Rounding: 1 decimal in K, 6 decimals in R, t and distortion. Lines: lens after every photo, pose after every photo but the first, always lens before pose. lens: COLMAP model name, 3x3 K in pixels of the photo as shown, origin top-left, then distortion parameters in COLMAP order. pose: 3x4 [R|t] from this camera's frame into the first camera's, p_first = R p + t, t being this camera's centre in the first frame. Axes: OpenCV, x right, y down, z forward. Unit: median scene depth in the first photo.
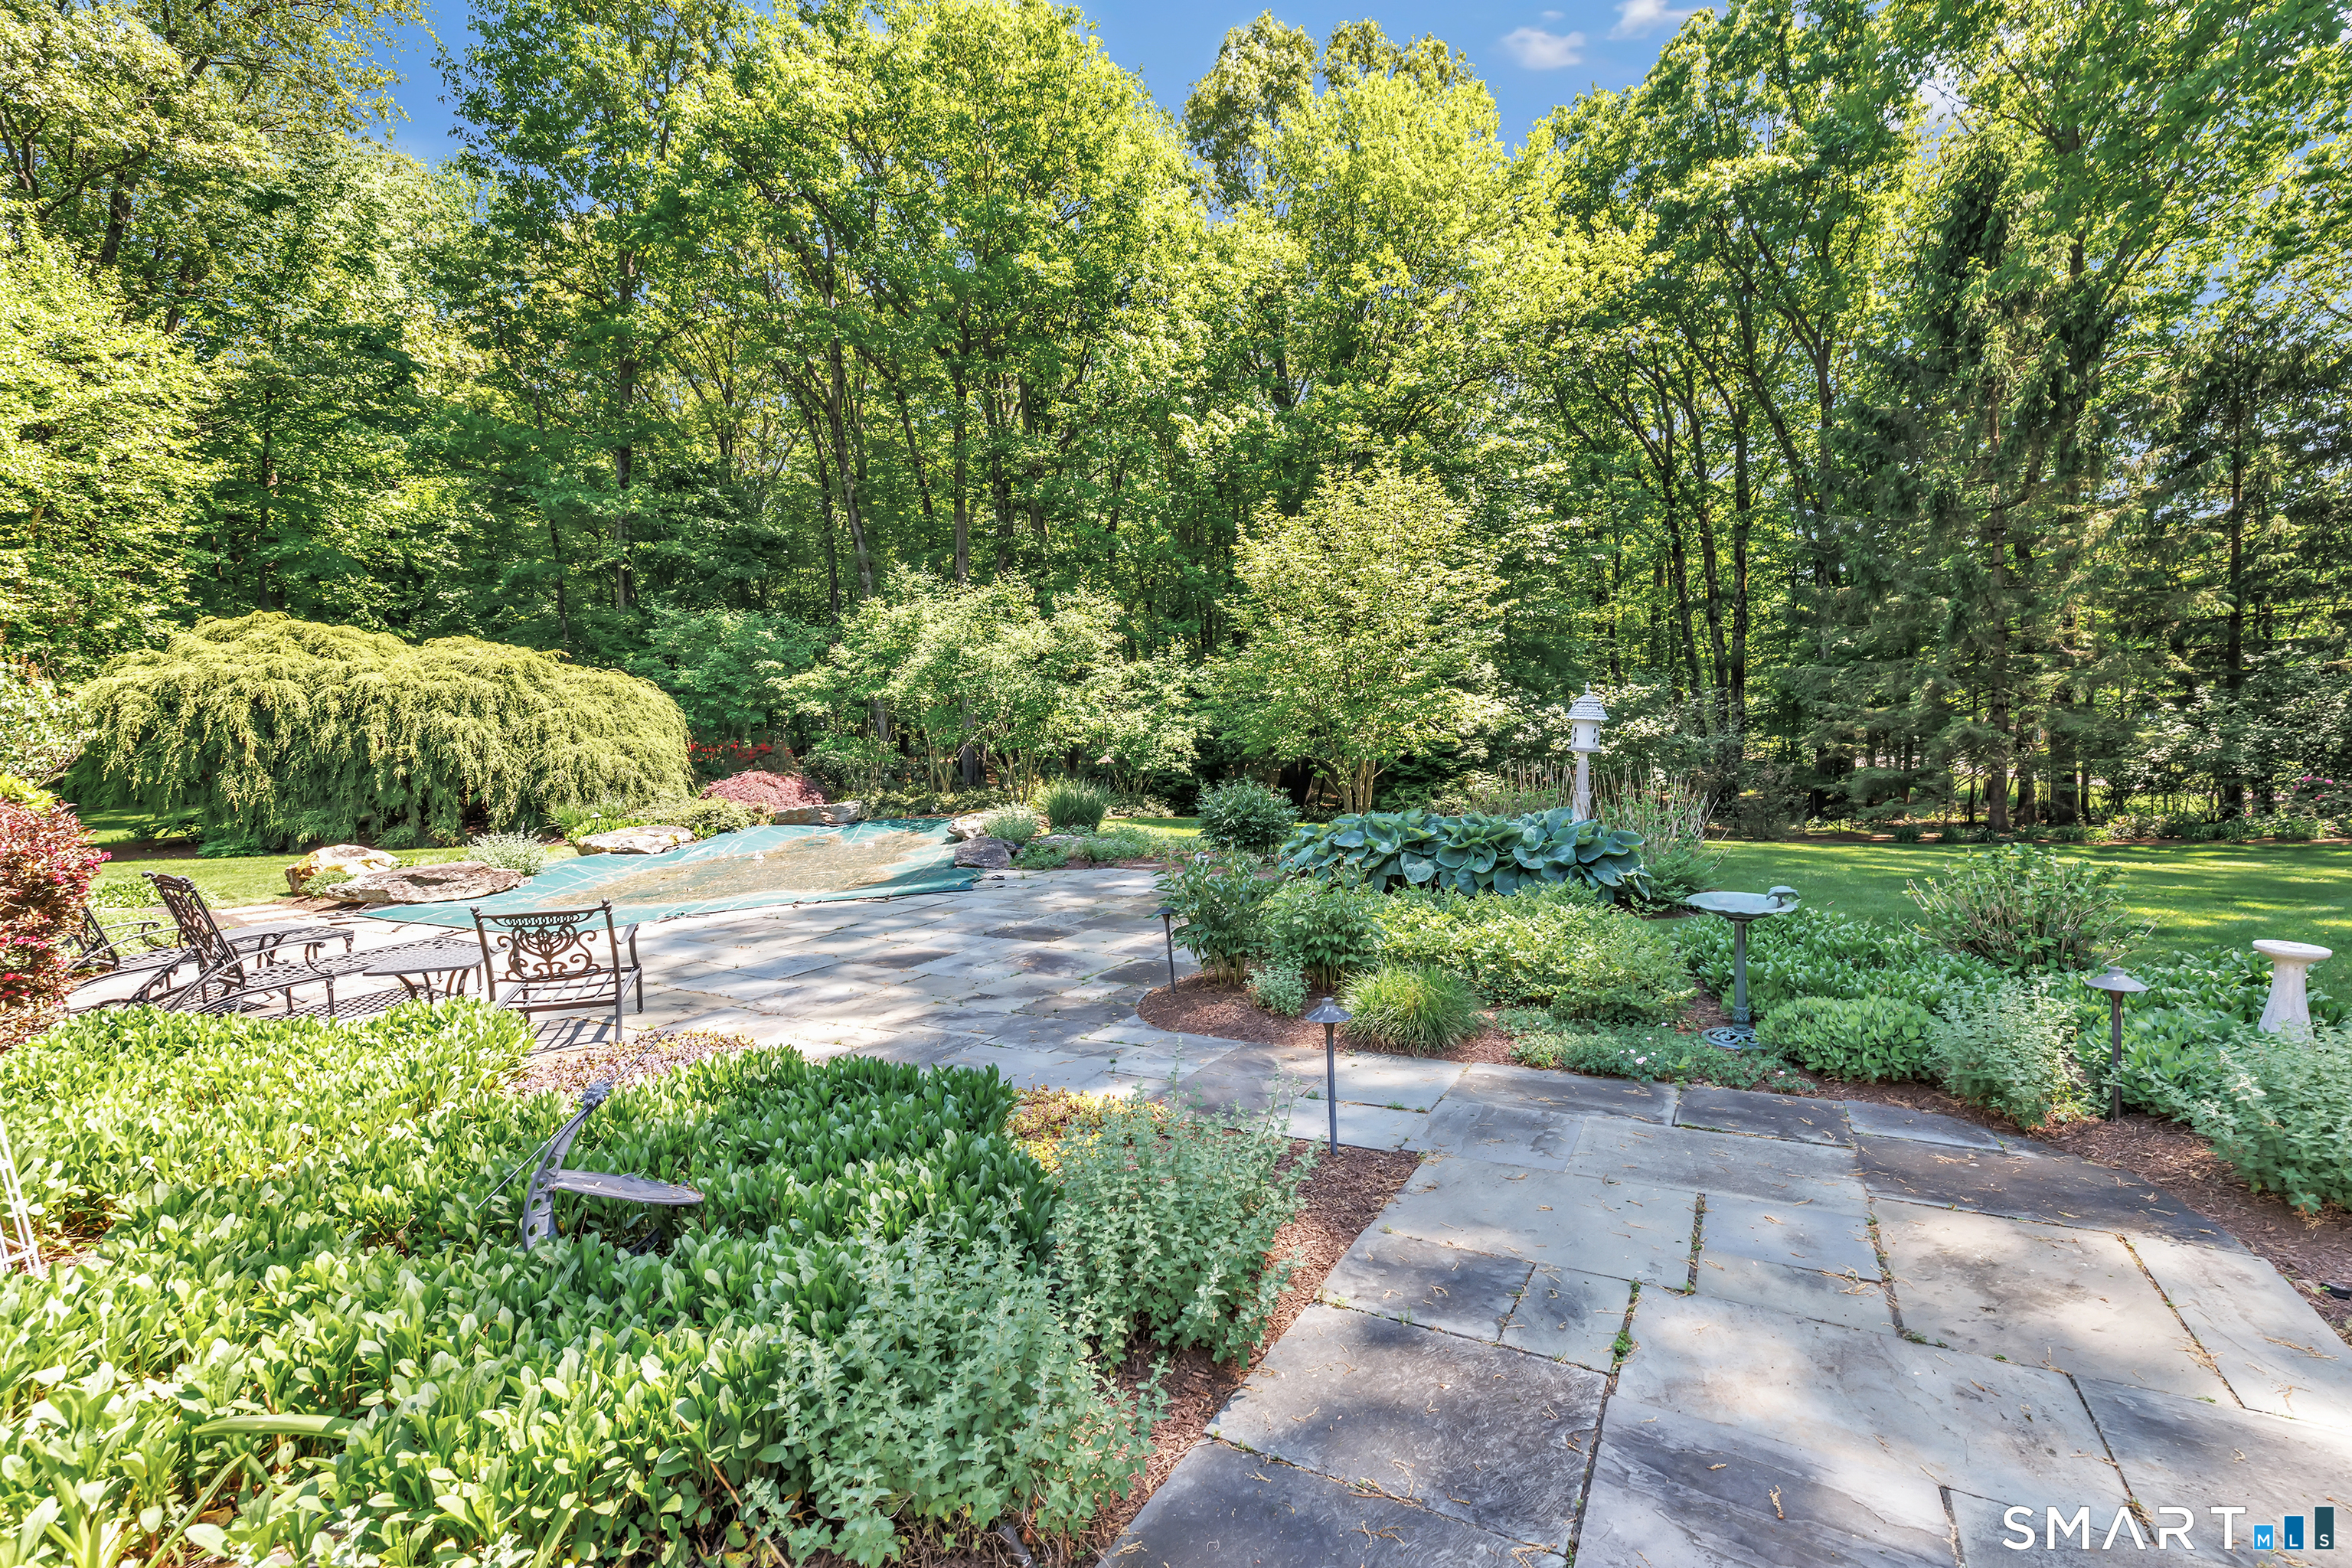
lens RADIAL K [[1033.7, 0, 1177.3], [0, 1033.7, 779.4], [0, 0, 1]] dist [0.003401, 0.000324]
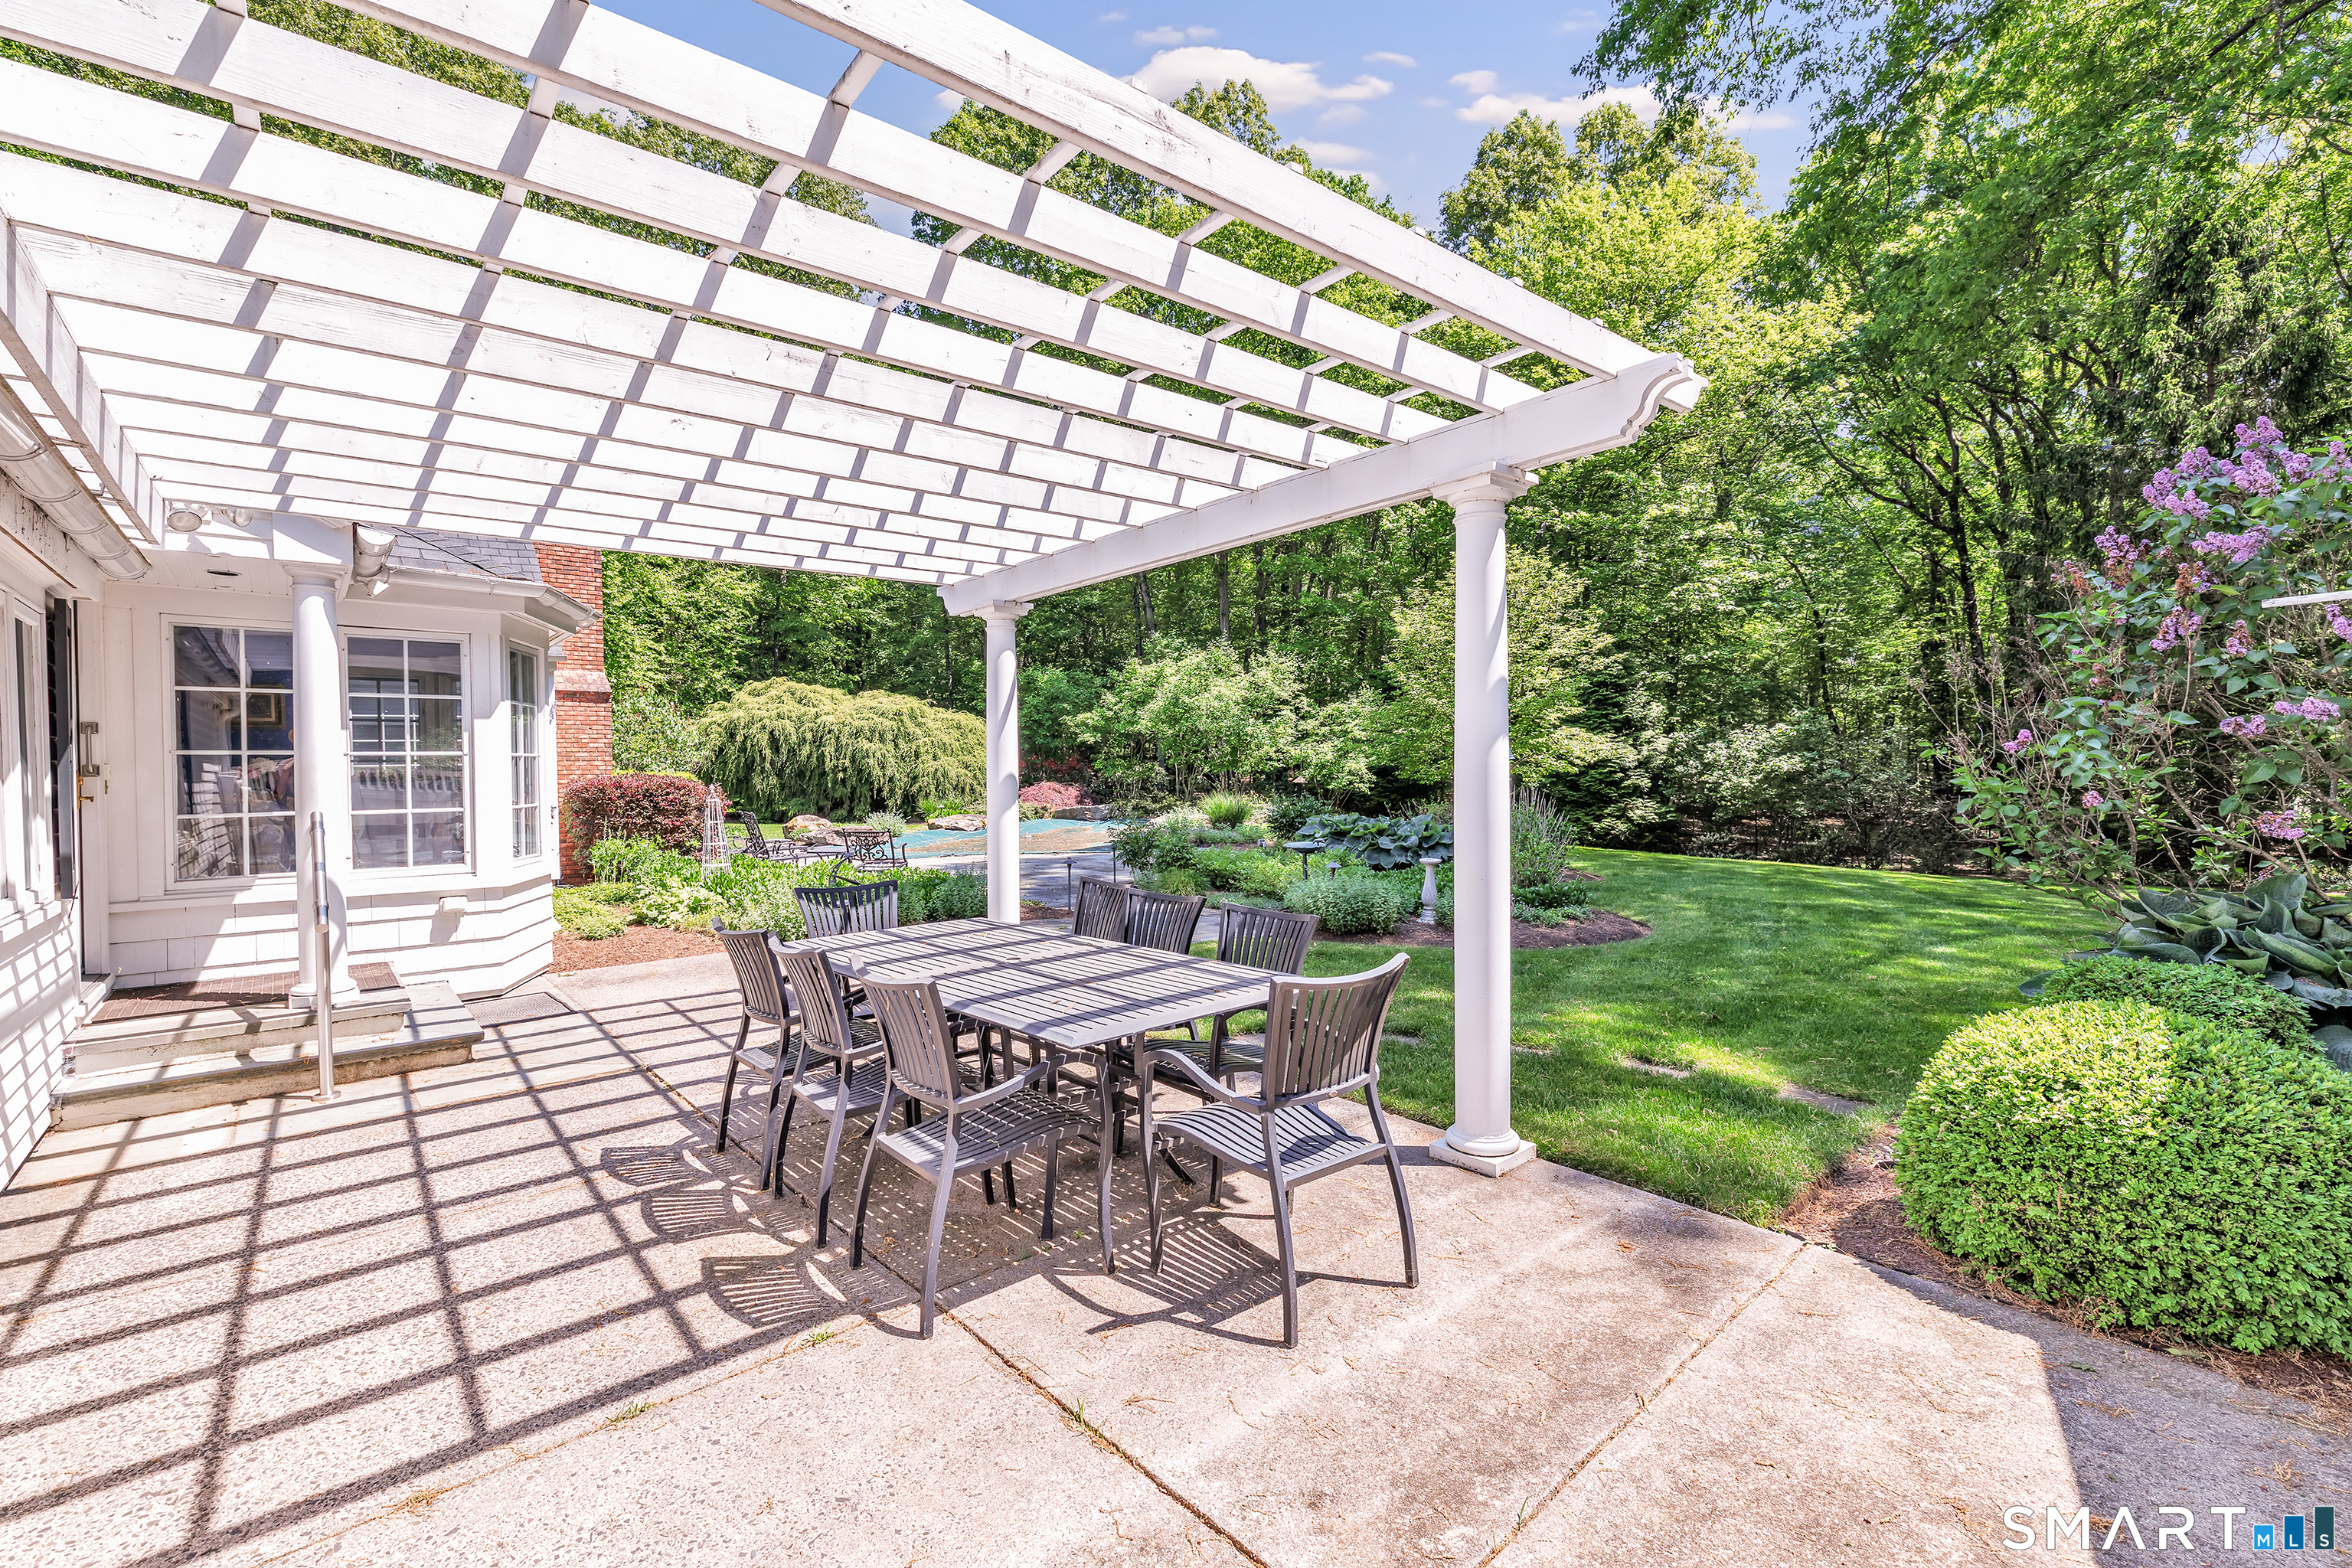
lens RADIAL K [[1033.7, 0, 1175.1], [0, 1033.7, 782.9], [0, 0, 1]] dist [0.003401, 0.000324]
pose [[0.940102, 0.025853, -0.339910, 0.261071], [-0.031666, 0.999432, -0.011565, 0.004951], [0.339418, 0.021636, 0.940387, -0.308125]]
